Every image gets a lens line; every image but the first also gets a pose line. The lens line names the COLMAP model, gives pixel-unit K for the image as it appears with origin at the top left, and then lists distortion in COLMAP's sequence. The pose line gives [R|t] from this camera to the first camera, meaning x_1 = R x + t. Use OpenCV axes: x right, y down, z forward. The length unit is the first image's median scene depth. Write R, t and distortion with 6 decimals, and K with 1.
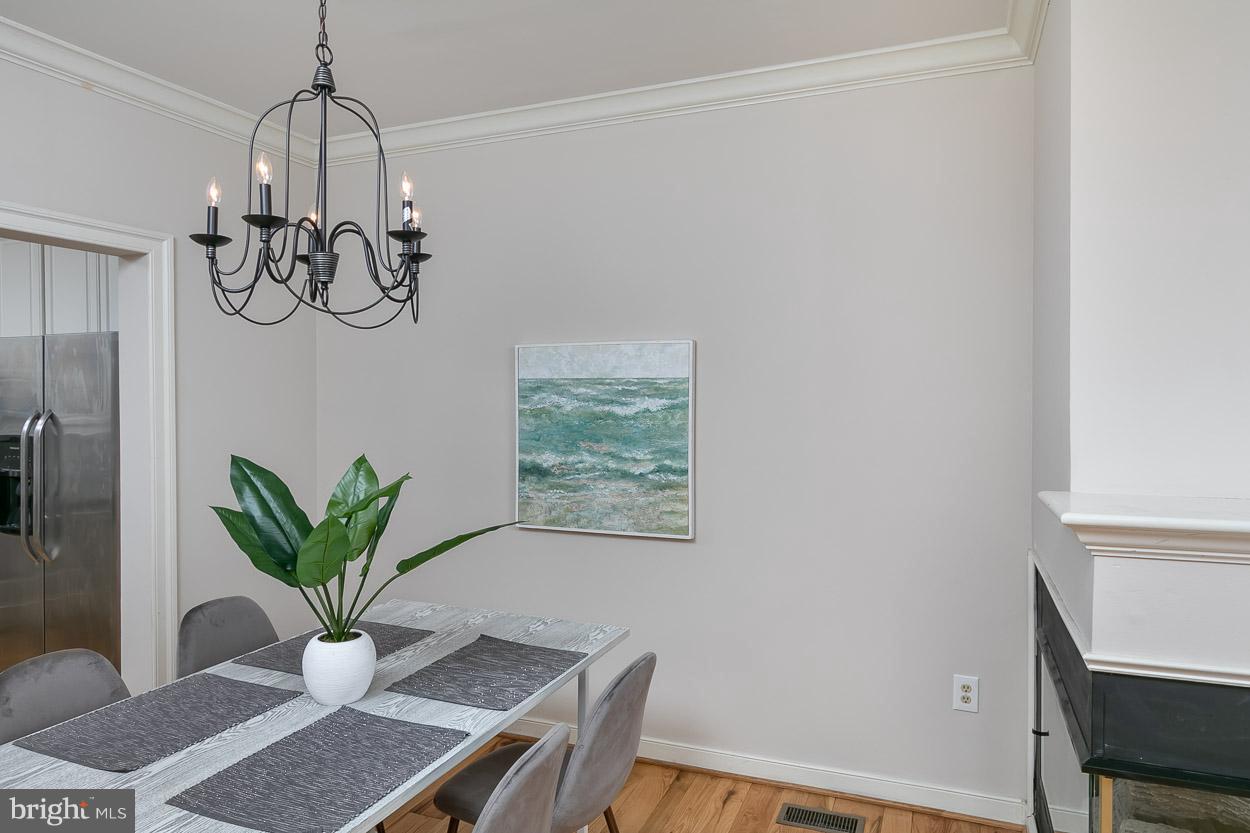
lens RADIAL K [[772.6, 0, 625.0], [0, 772.6, 416.5], [0, 0, 1]] dist [-0.001161, 0.000431]
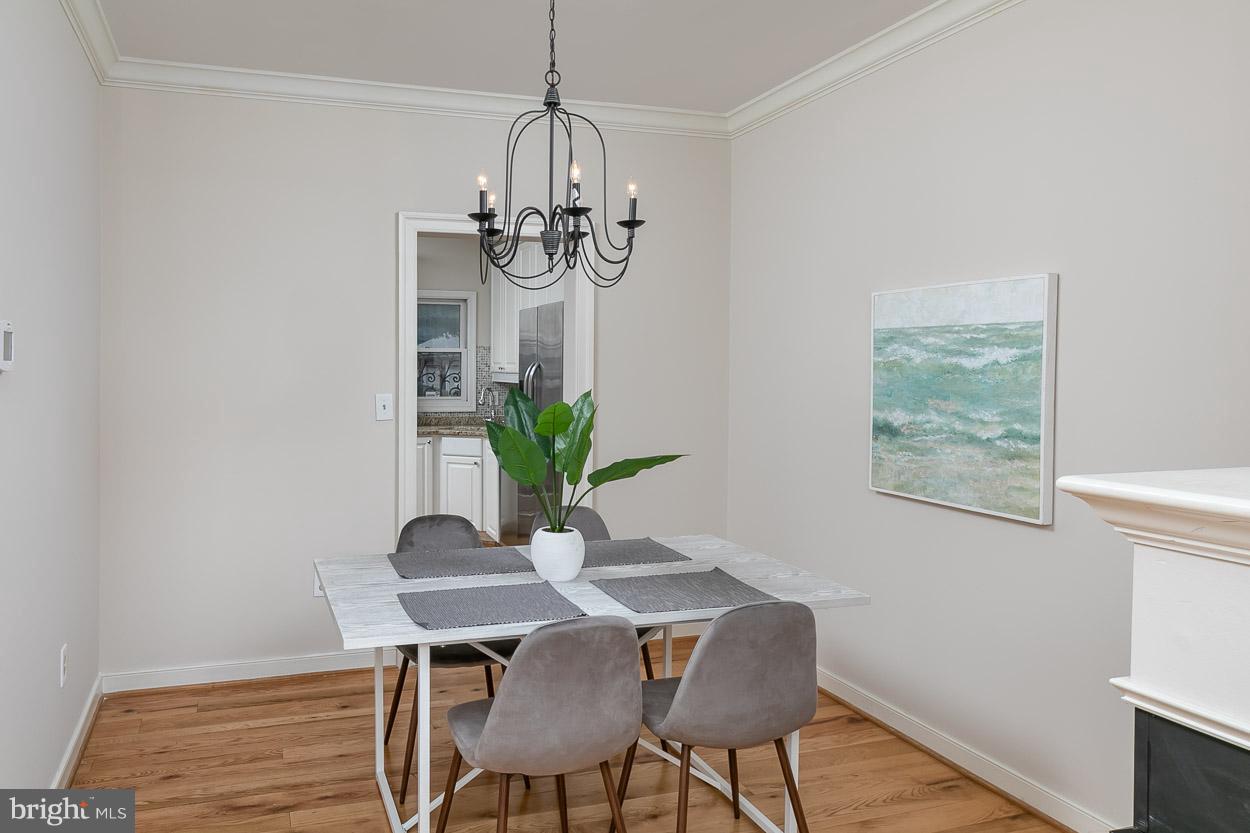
lens RADIAL K [[842.0, 0, 522.3], [0, 842.0, 386.9], [0, 0, 1]] dist [-0.001381, -0.000030]
pose [[0.640405, 0.025184, -0.767624, 0.387194], [-0.024565, 0.999623, 0.012301, 0.019145], [0.767644, 0.010979, 0.640782, 0.034050]]
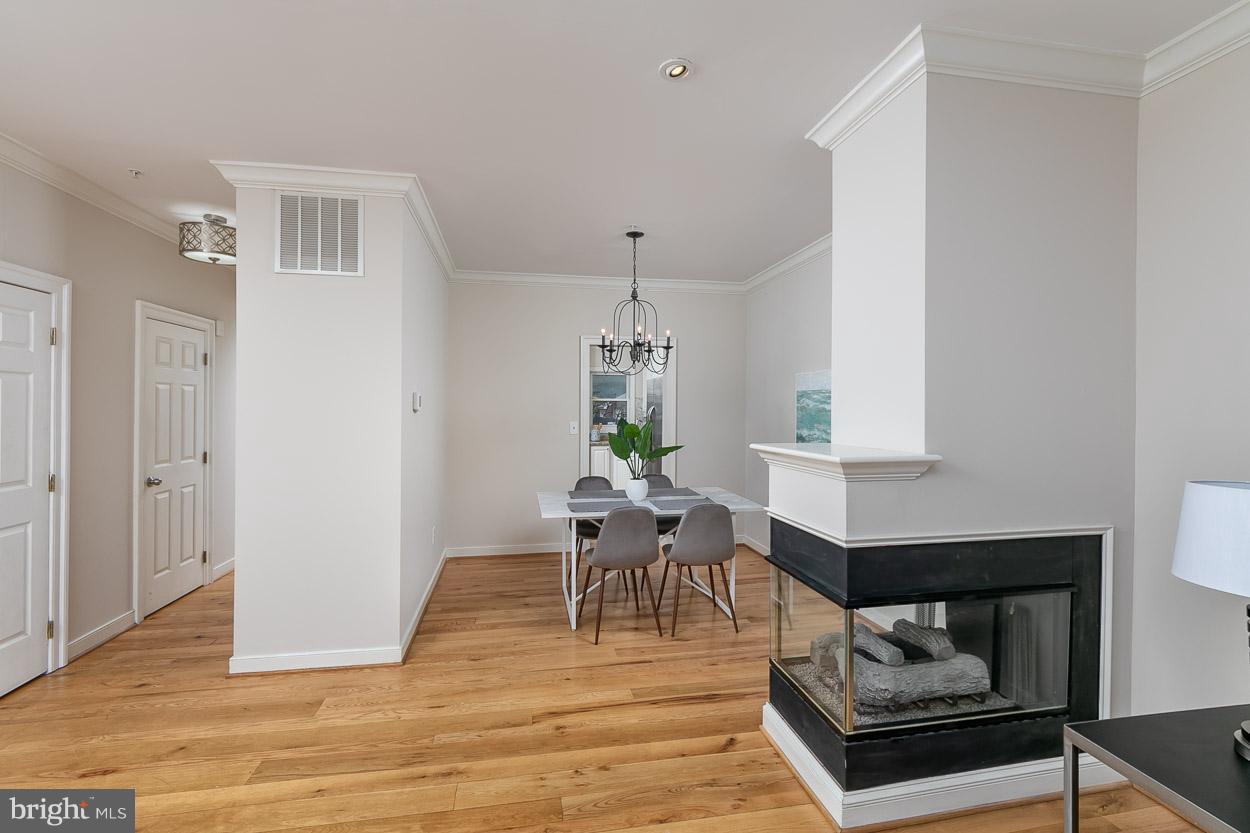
lens RADIAL K [[525.9, 0, 625.0], [0, 525.9, 416.5], [0, 0, 1]] dist [0.001292, 0.000177]
pose [[0.544902, 0.019065, -0.838283, 0.782398], [-0.025259, 0.999661, 0.006316, 0.019102], [0.838119, 0.017733, 0.545199, -0.093092]]
